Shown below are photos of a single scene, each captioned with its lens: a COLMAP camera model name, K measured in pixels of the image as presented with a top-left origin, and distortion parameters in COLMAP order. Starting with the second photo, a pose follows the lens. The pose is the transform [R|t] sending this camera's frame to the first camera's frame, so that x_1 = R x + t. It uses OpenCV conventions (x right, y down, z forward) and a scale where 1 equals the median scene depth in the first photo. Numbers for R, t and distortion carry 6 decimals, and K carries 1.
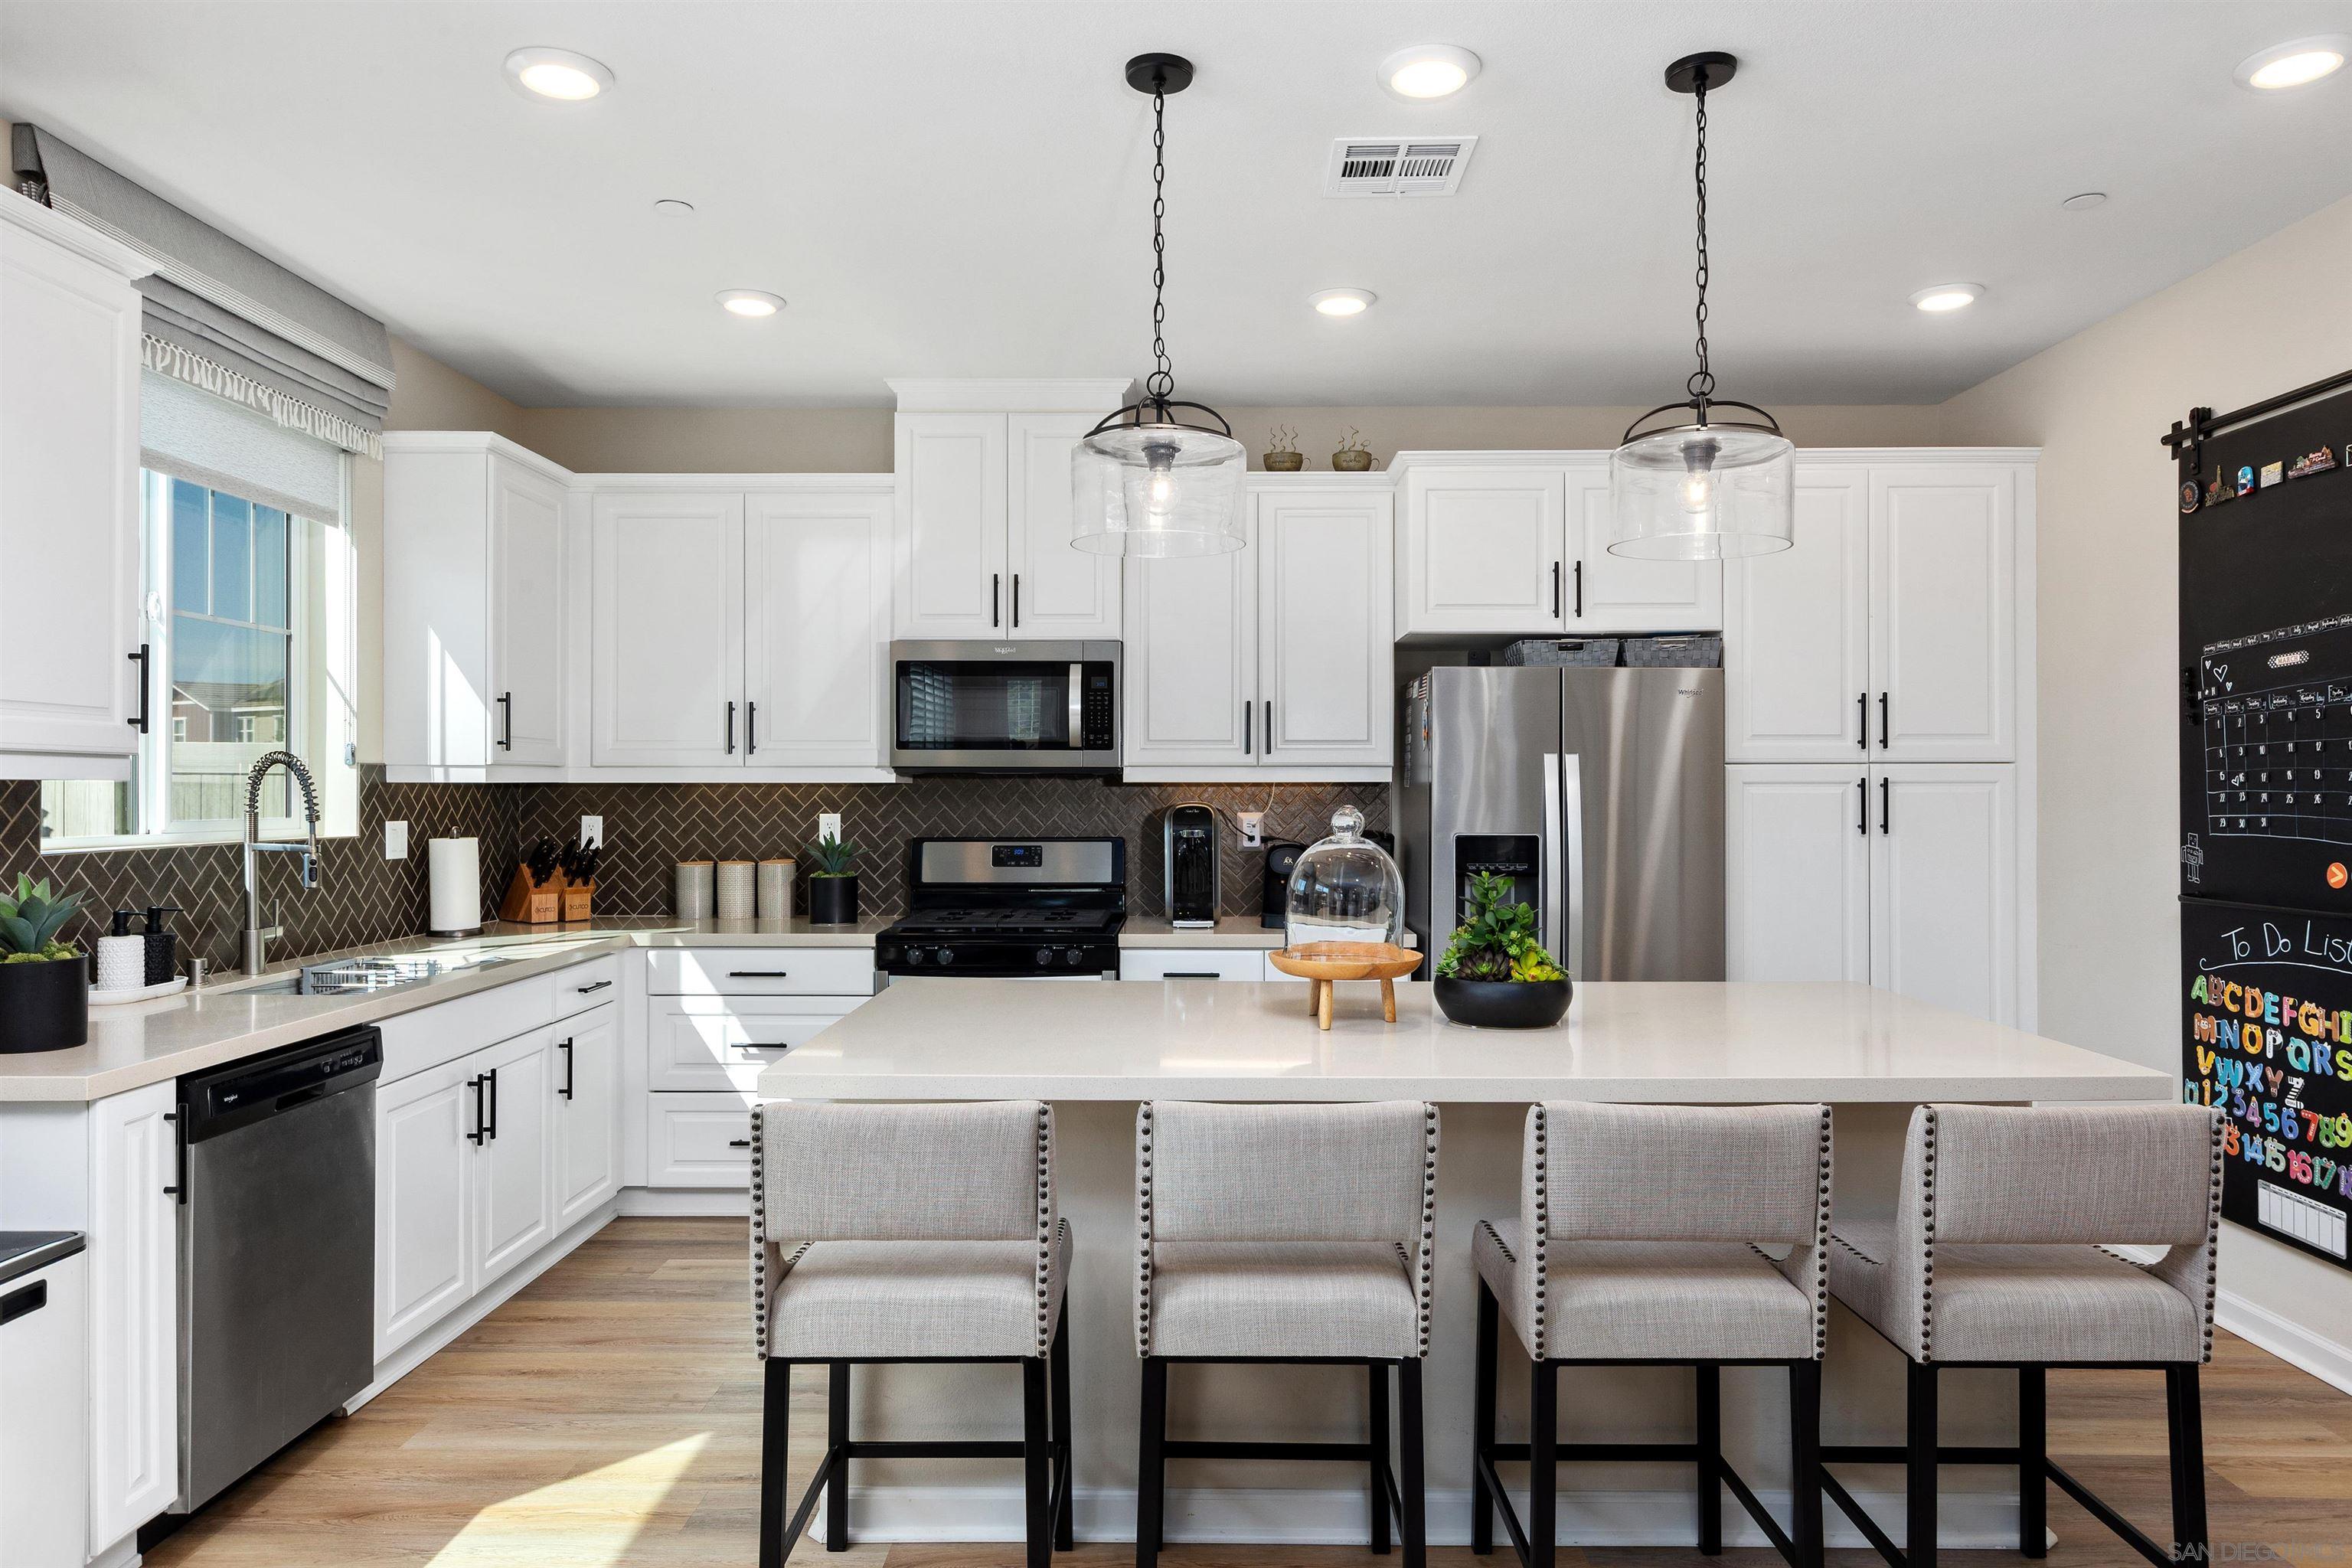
lens RADIAL K [[1479.0, 0, 1185.9], [0, 1479.0, 779.9], [0, 0, 1]] dist [-0.004397, -0.000088]
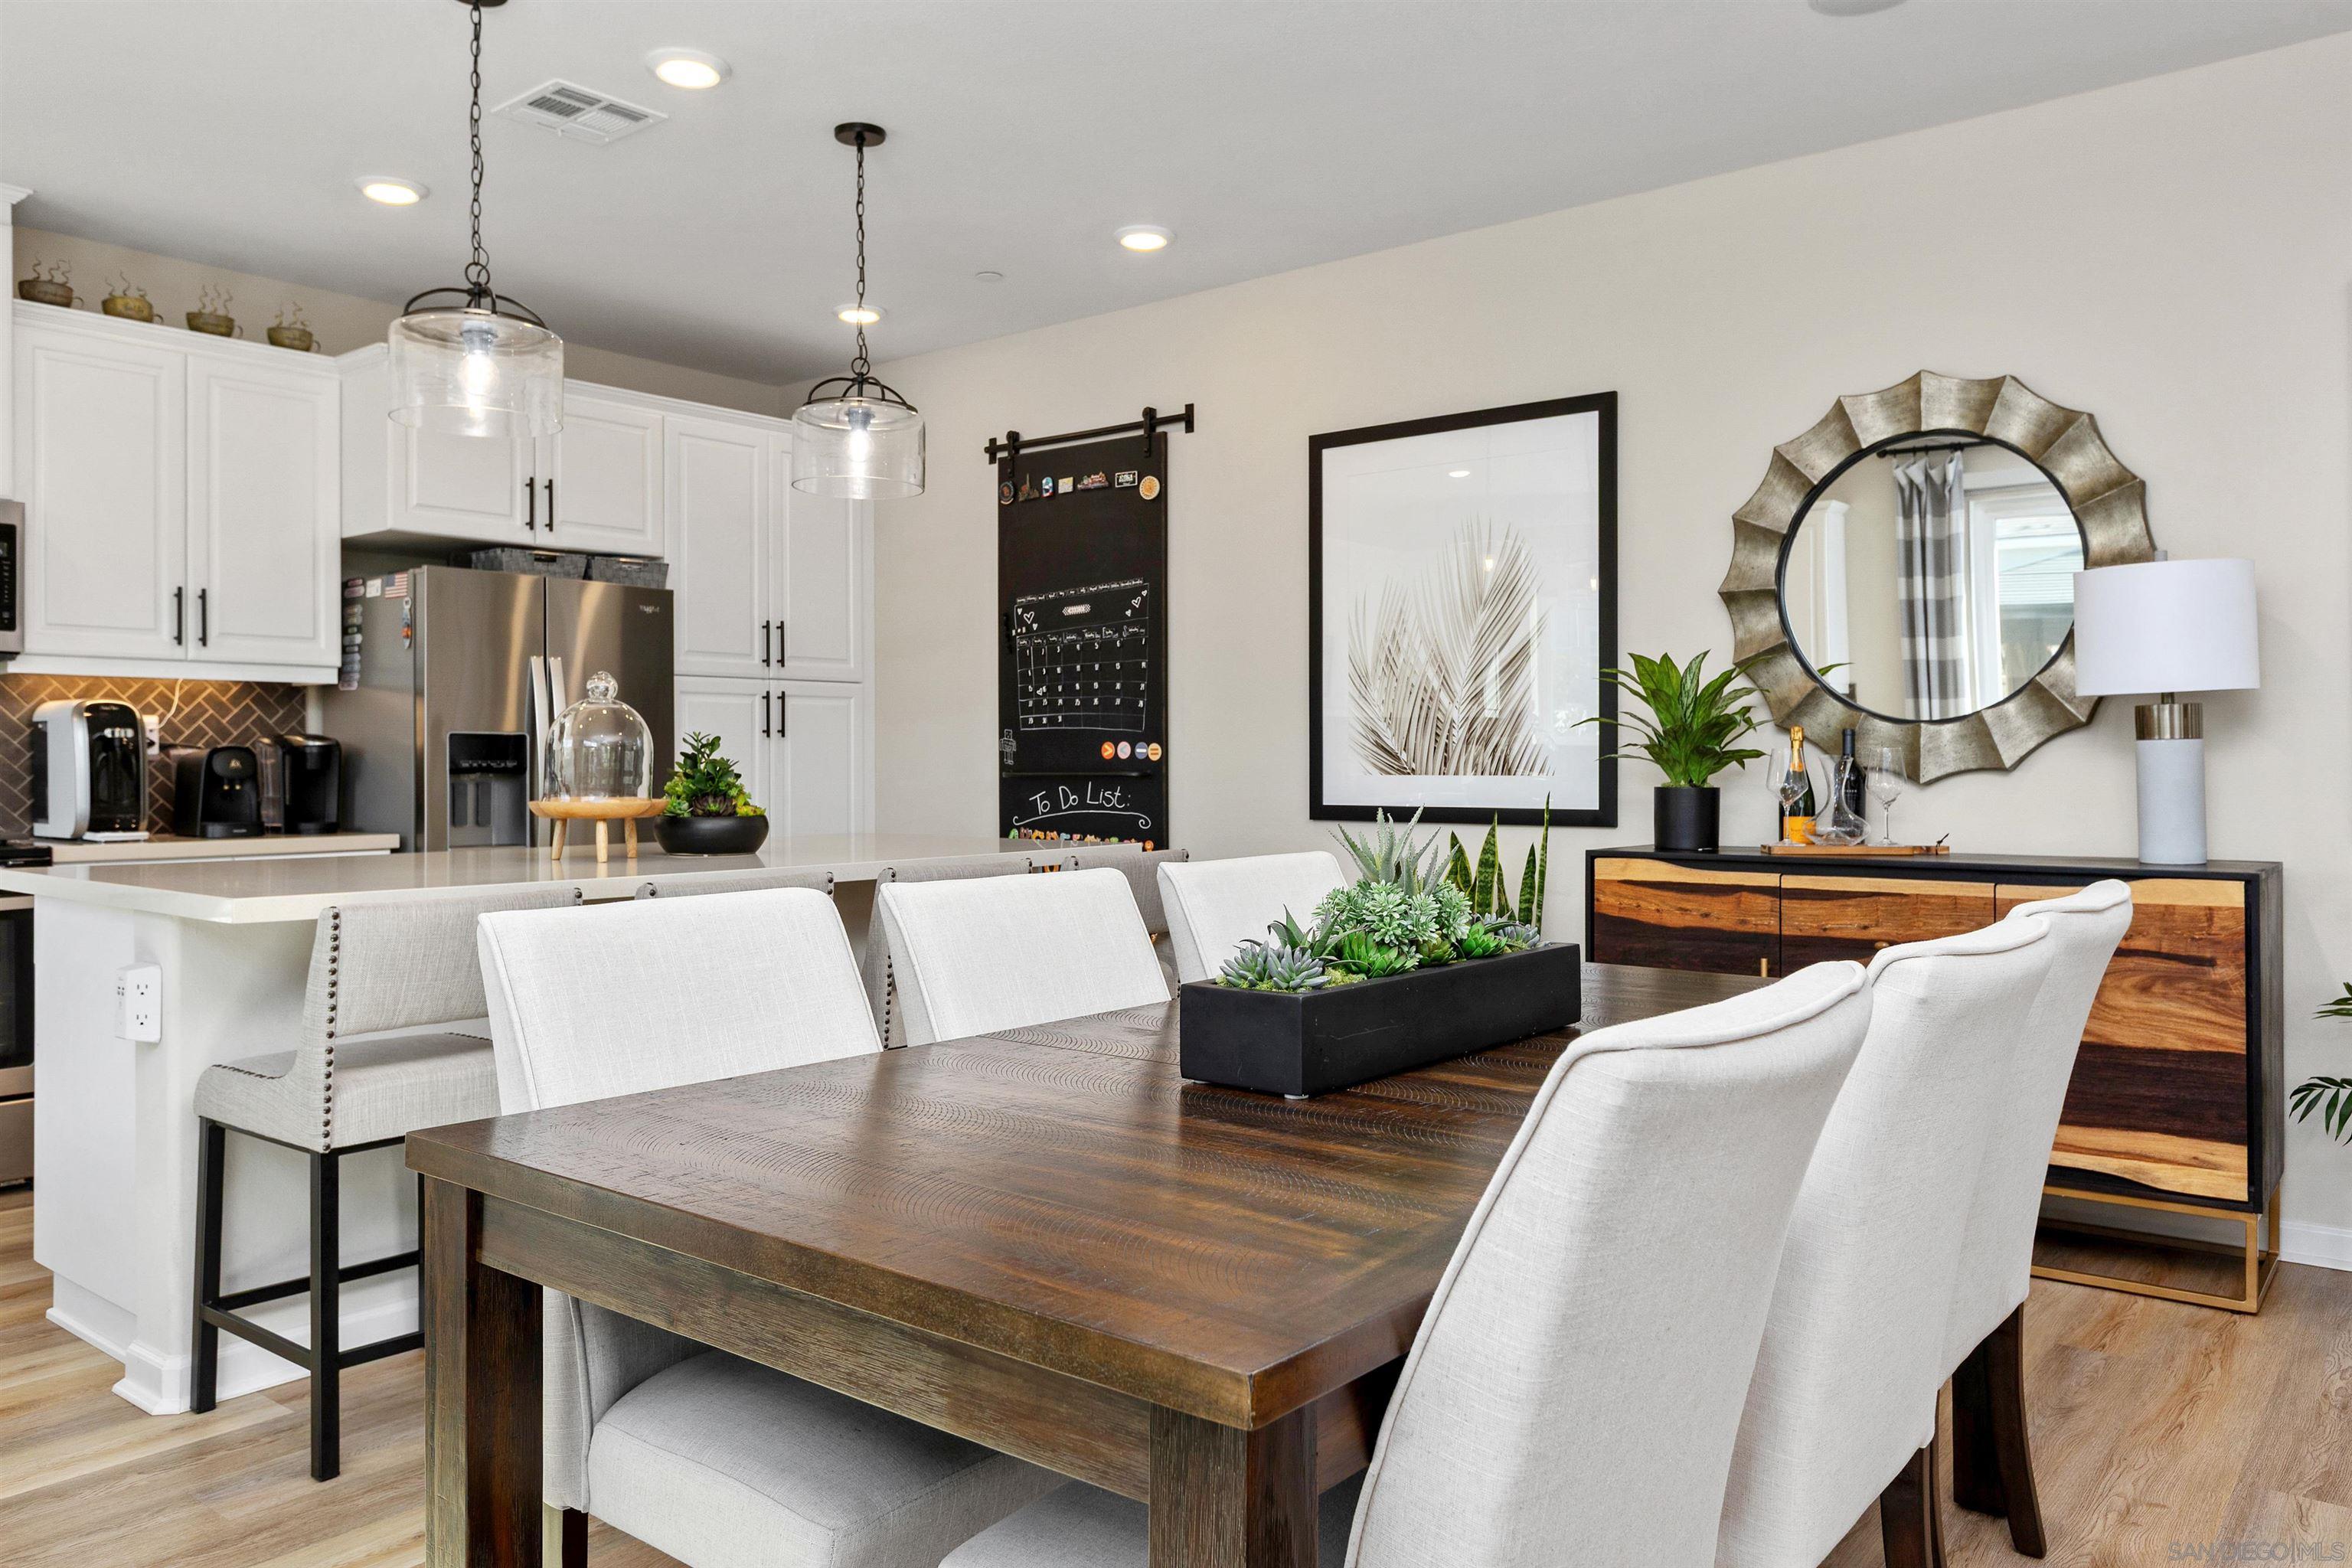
lens RADIAL K [[1658.0, 0, 1164.3], [0, 1658.0, 761.8], [0, 0, 1]] dist [0.002728, 0.002489]
pose [[0.623730, -0.000873, 0.781640, -0.409377], [-0.001337, 0.999997, 0.002184, 0.054831], [-0.781639, -0.002407, 0.623727, -0.099092]]
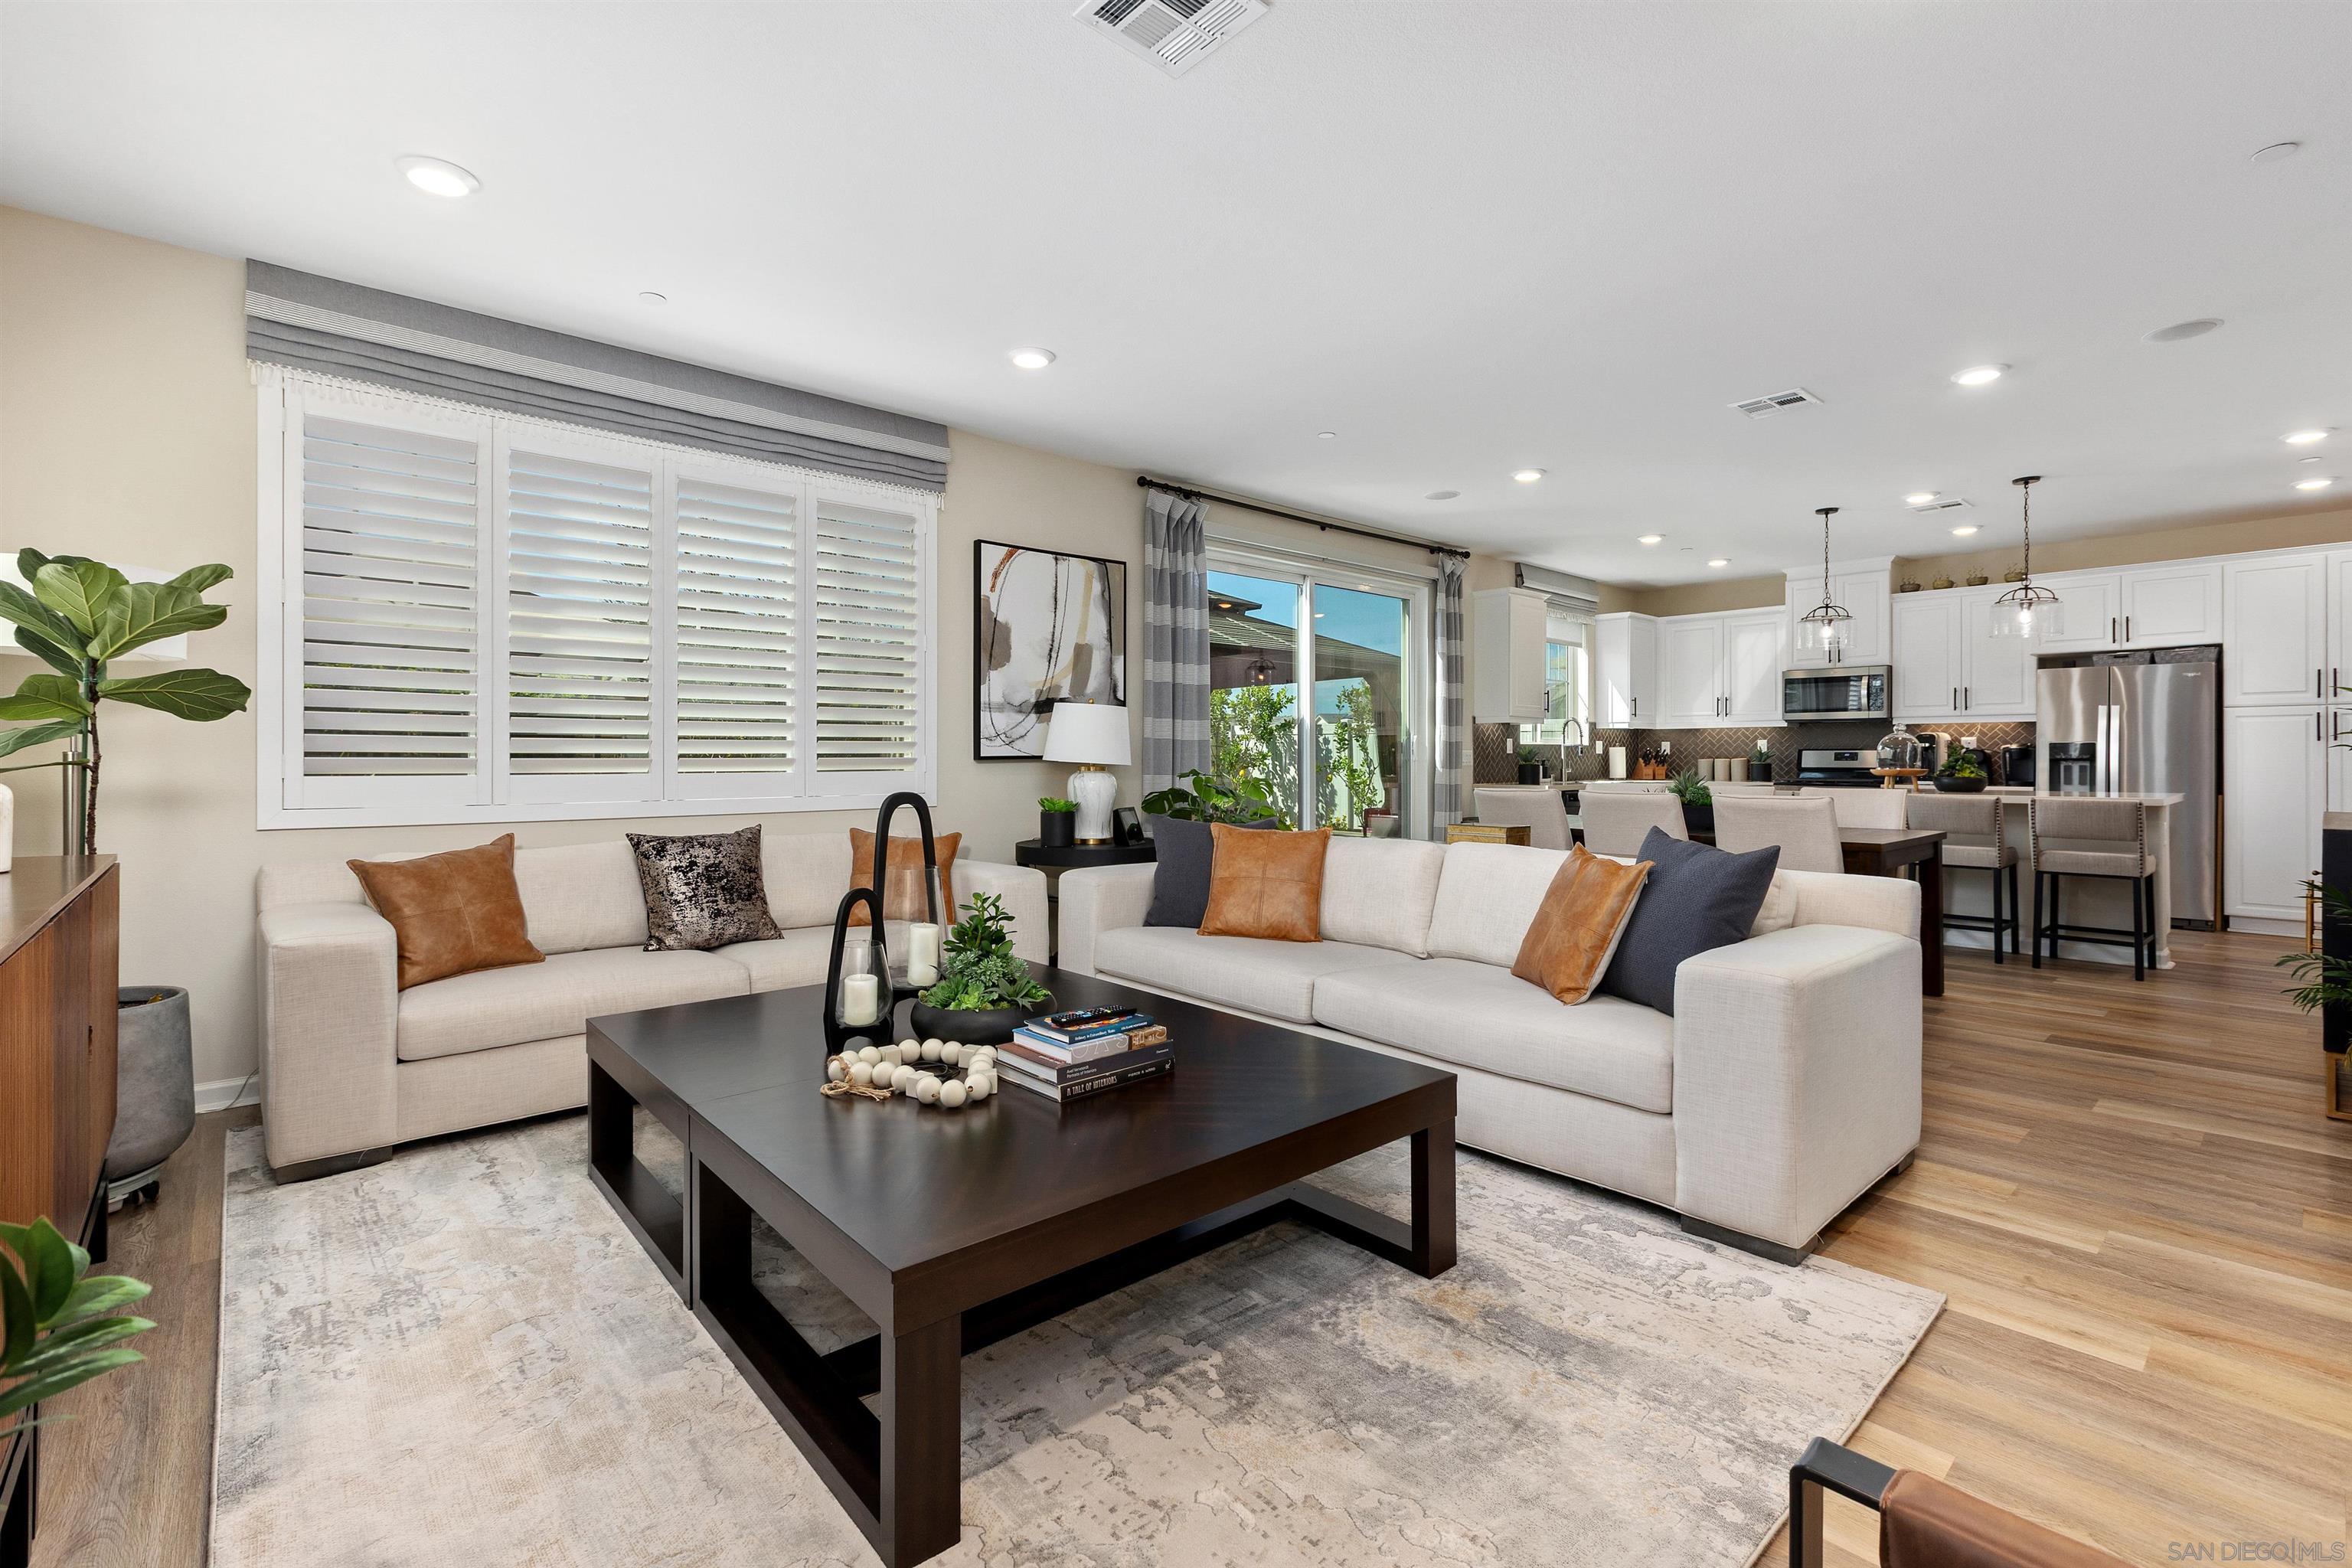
lens RADIAL K [[1047.3, 0, 1207.5], [0, 1047.3, 749.2], [0, 0, 1]] dist [0.011757, -0.001688]
pose [[0.691634, -0.004603, -0.722233, 0.465691], [0.002548, 0.999989, -0.003933, 0.050736], [0.722243, 0.000880, 0.691639, -1.072538]]
